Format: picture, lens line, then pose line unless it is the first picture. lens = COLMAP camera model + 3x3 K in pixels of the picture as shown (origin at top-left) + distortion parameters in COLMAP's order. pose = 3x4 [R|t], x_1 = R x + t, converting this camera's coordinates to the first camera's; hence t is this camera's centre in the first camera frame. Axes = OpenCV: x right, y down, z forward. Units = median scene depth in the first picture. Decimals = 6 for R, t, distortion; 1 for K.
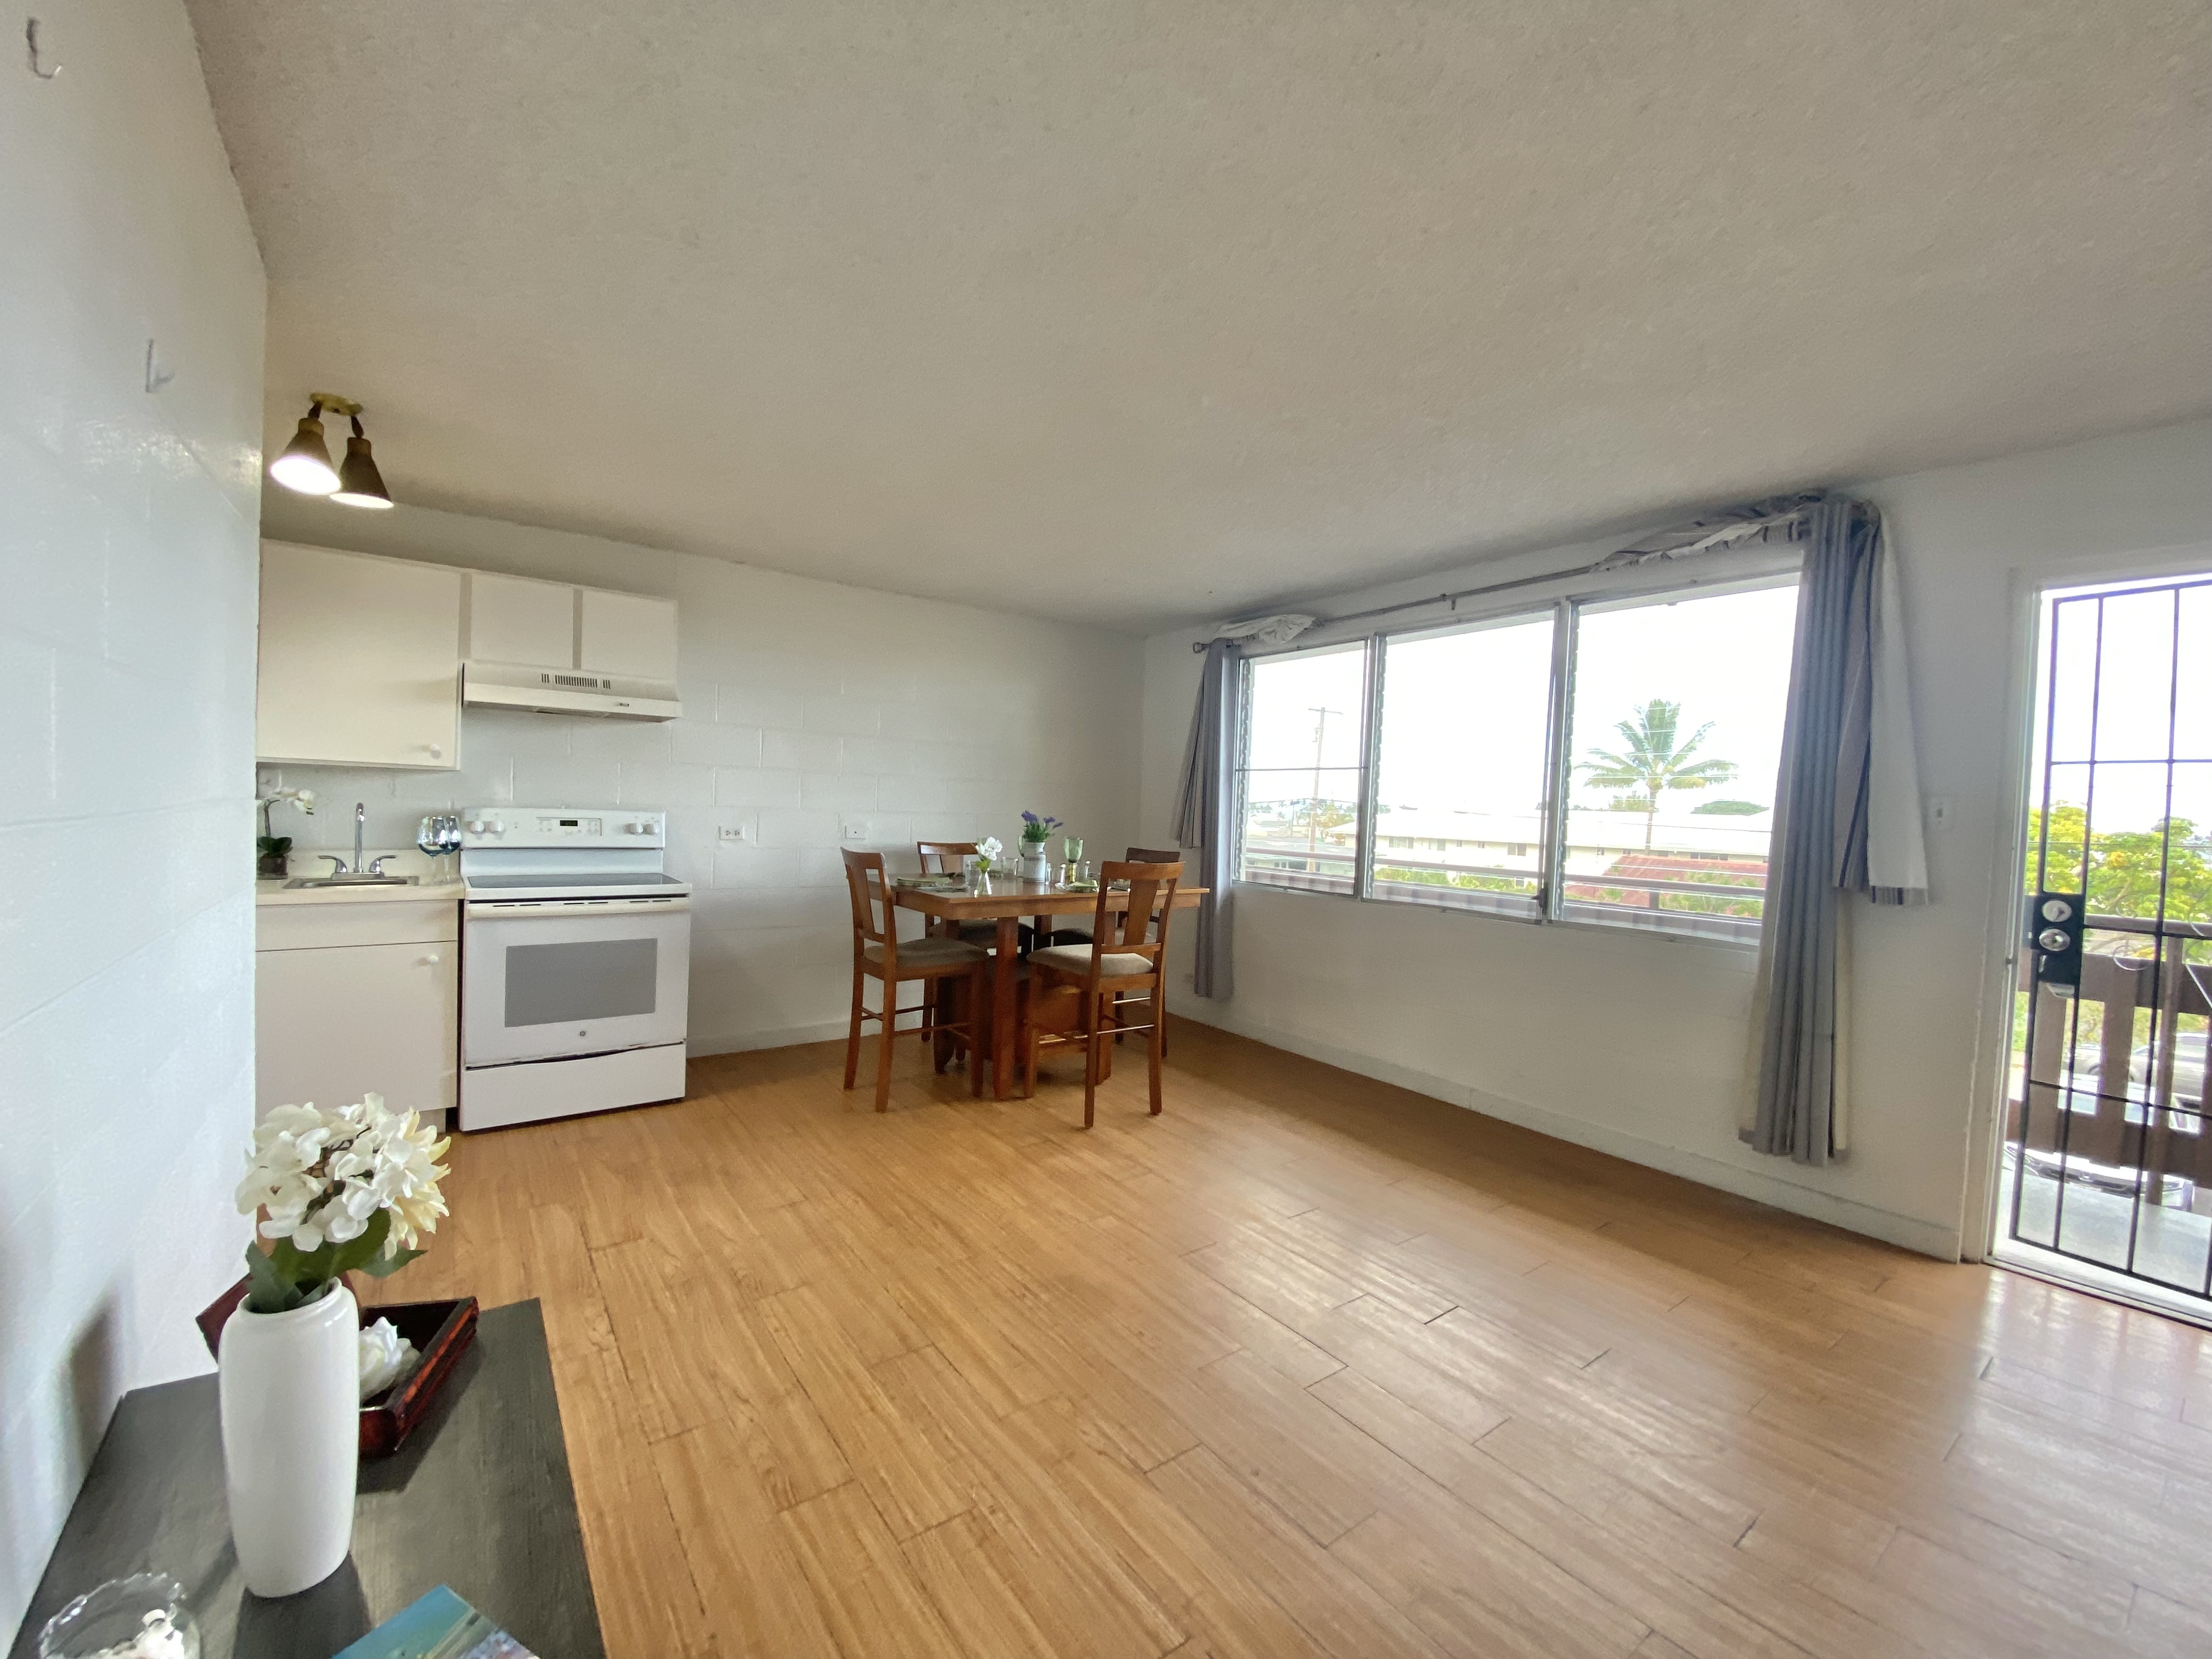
lens RADIAL K [[889.5, 0, 1103.4], [0, 889.5, 833.5], [0, 0, 1]] dist [0.023136, -0.018272]
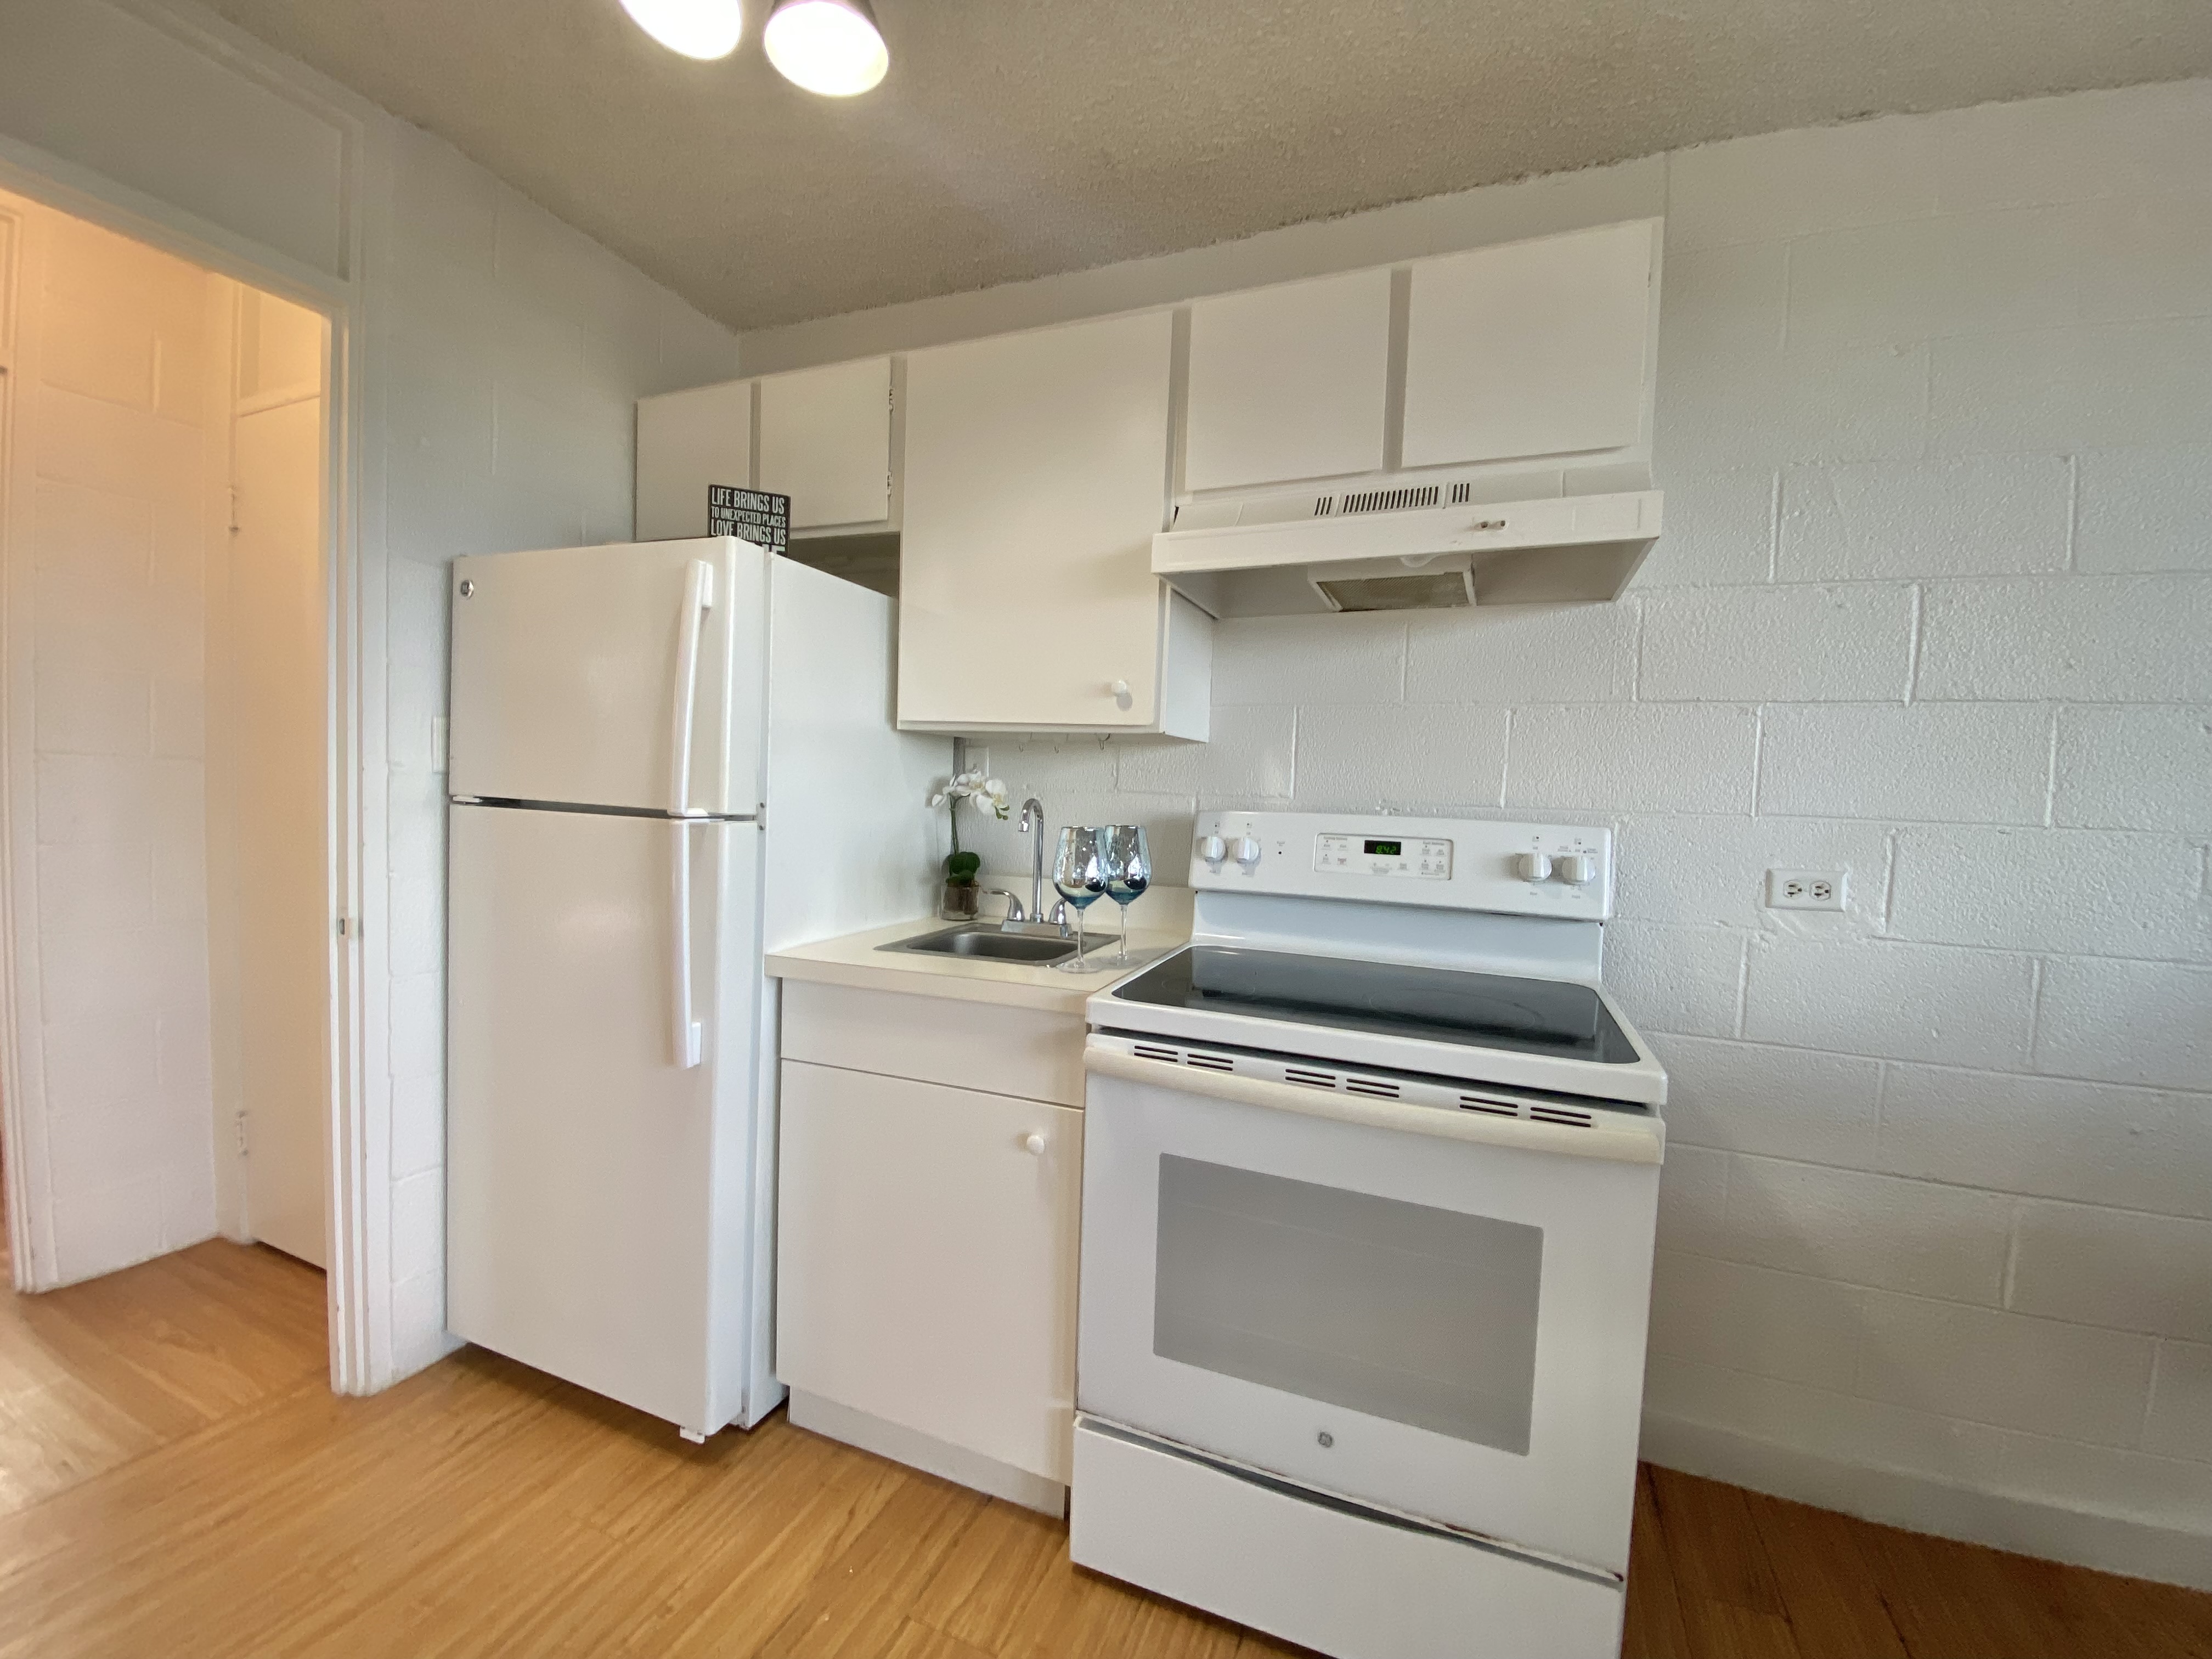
lens RADIAL K [[889.5, 0, 1103.4], [0, 889.5, 833.5], [0, 0, 1]] dist [0.023136, -0.018272]
pose [[0.511788, 0.022466, -0.858818, -0.321757], [-0.042537, 0.999095, 0.000787, -0.014331], [0.858058, 0.036128, 0.512280, 0.726342]]
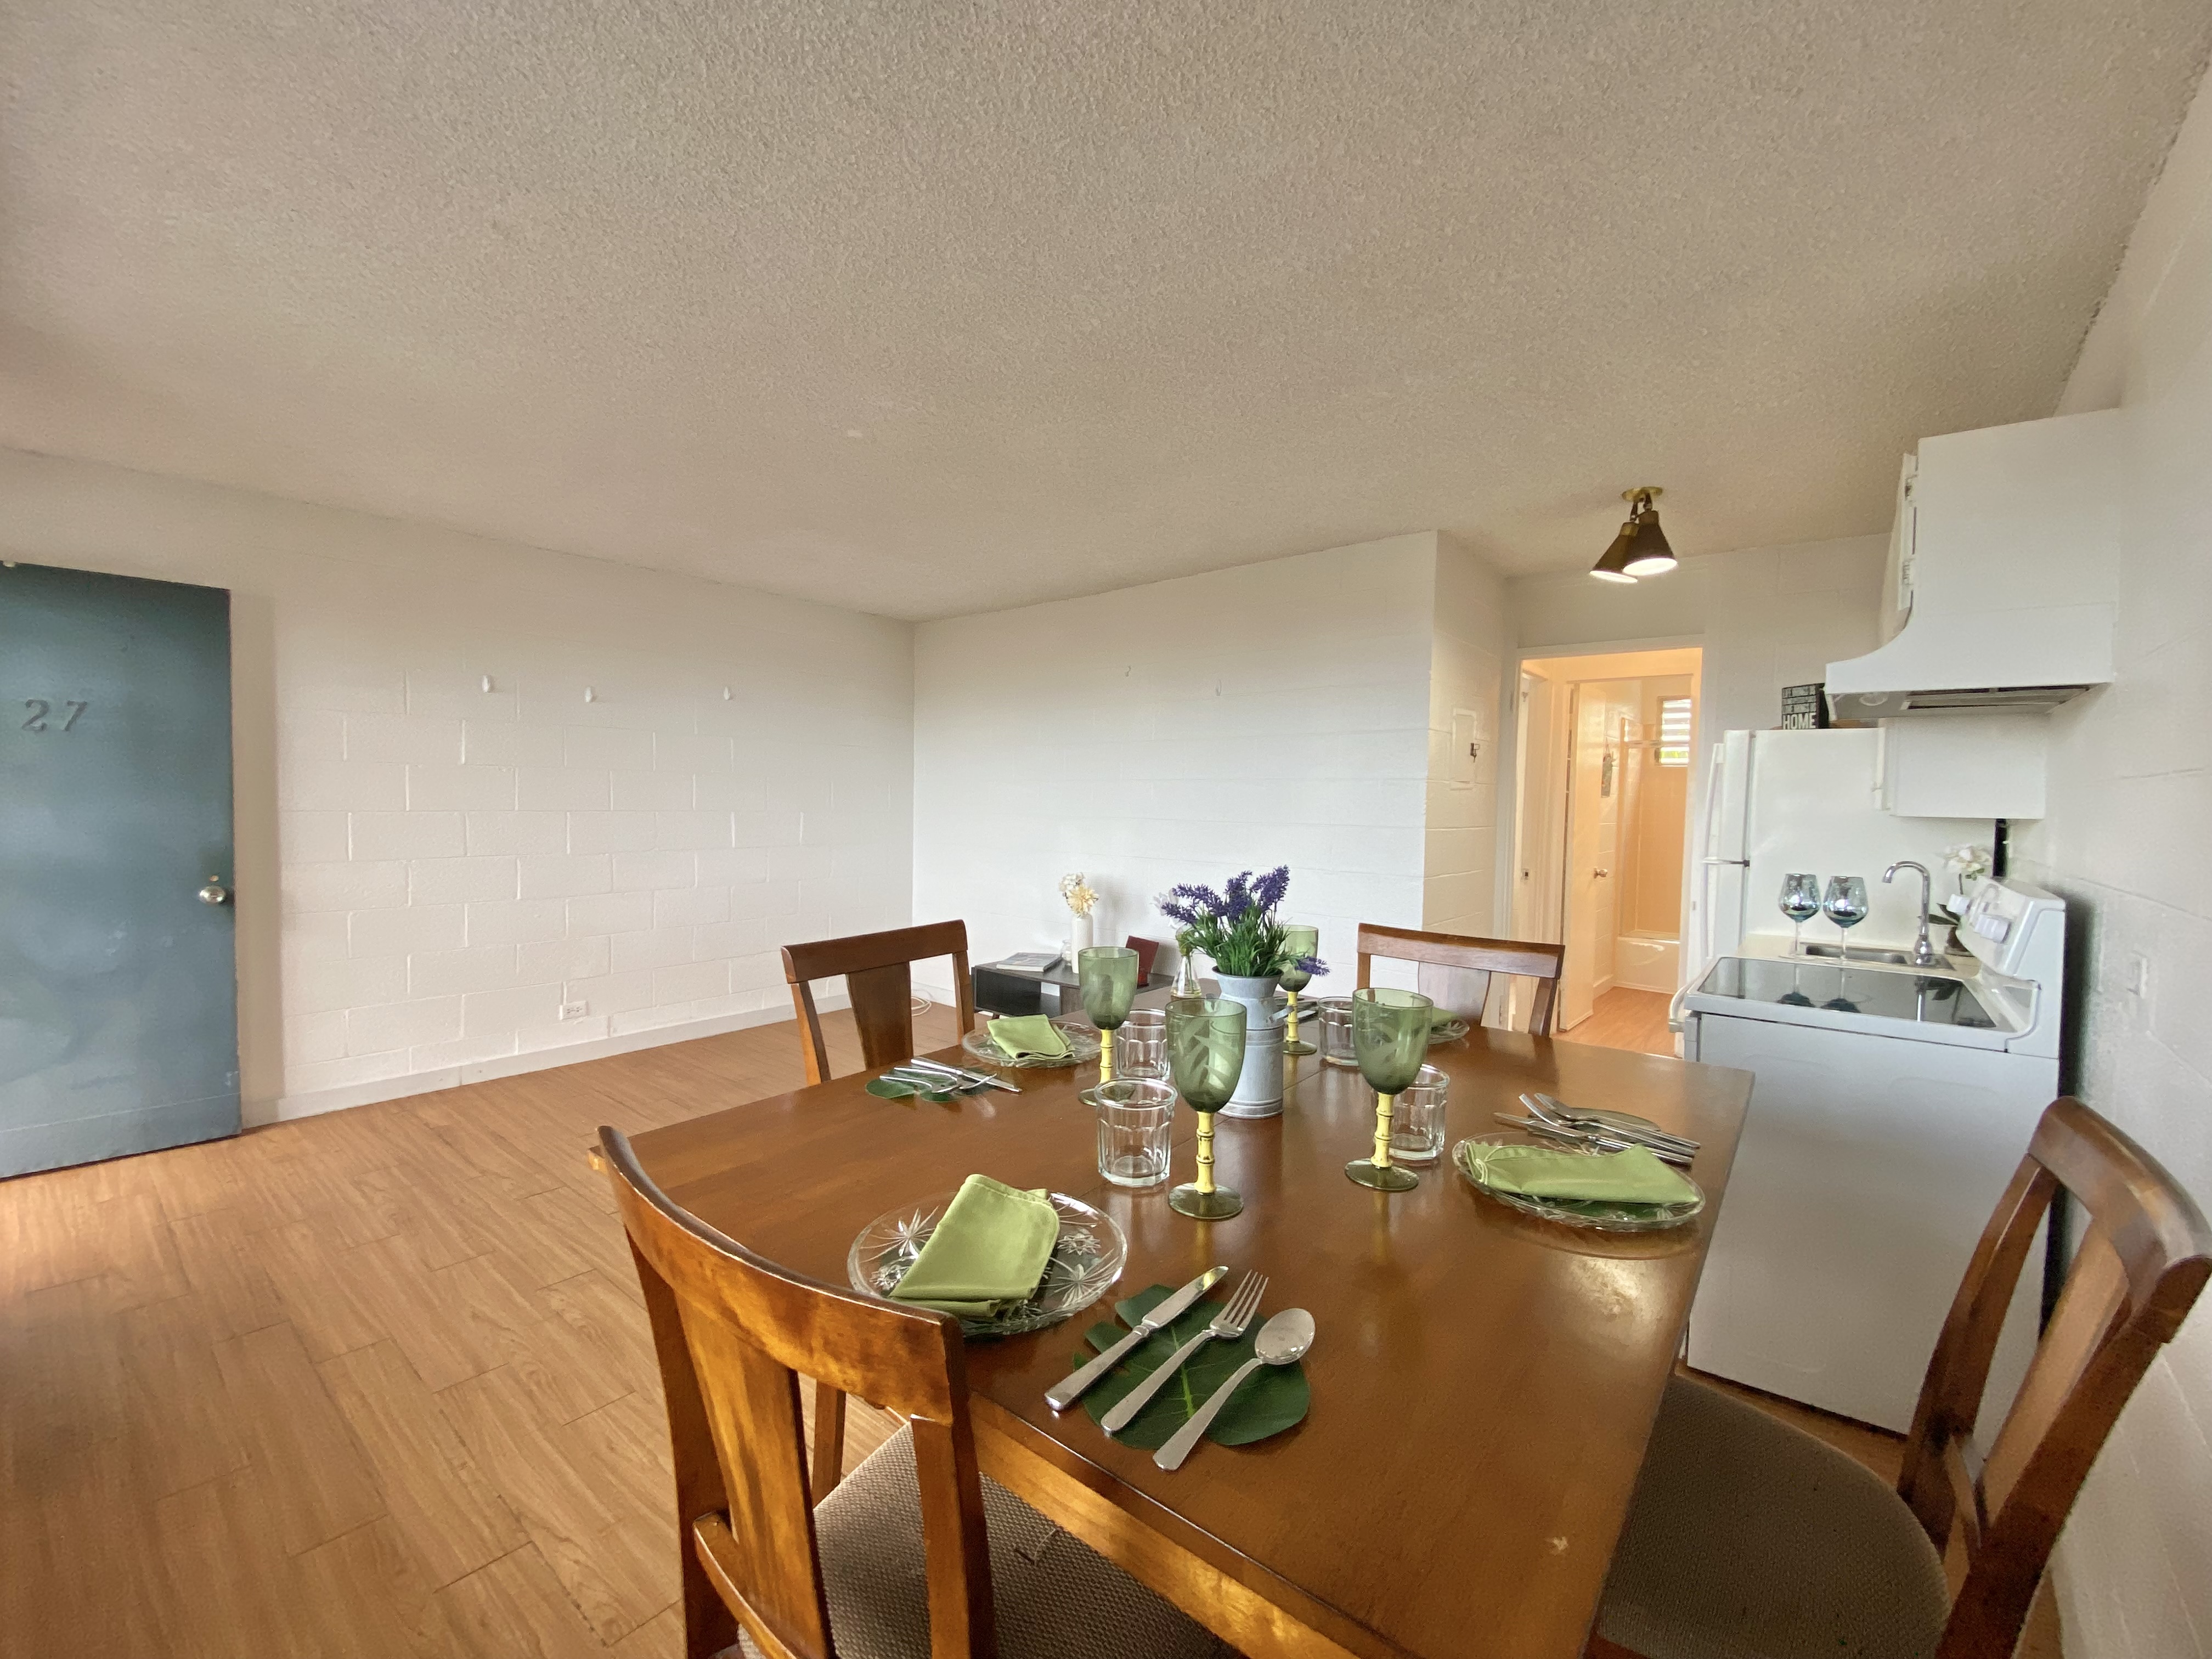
lens RADIAL K [[897.3, 0, 1100.8], [0, 897.3, 826.4], [0, 0, 1]] dist [0.023776, -0.020389]
pose [[-0.968931, -0.054739, -0.241198, 0.044845], [-0.068998, 0.996309, 0.051064, -0.055636], [0.237513, 0.066119, -0.969132, 1.551658]]
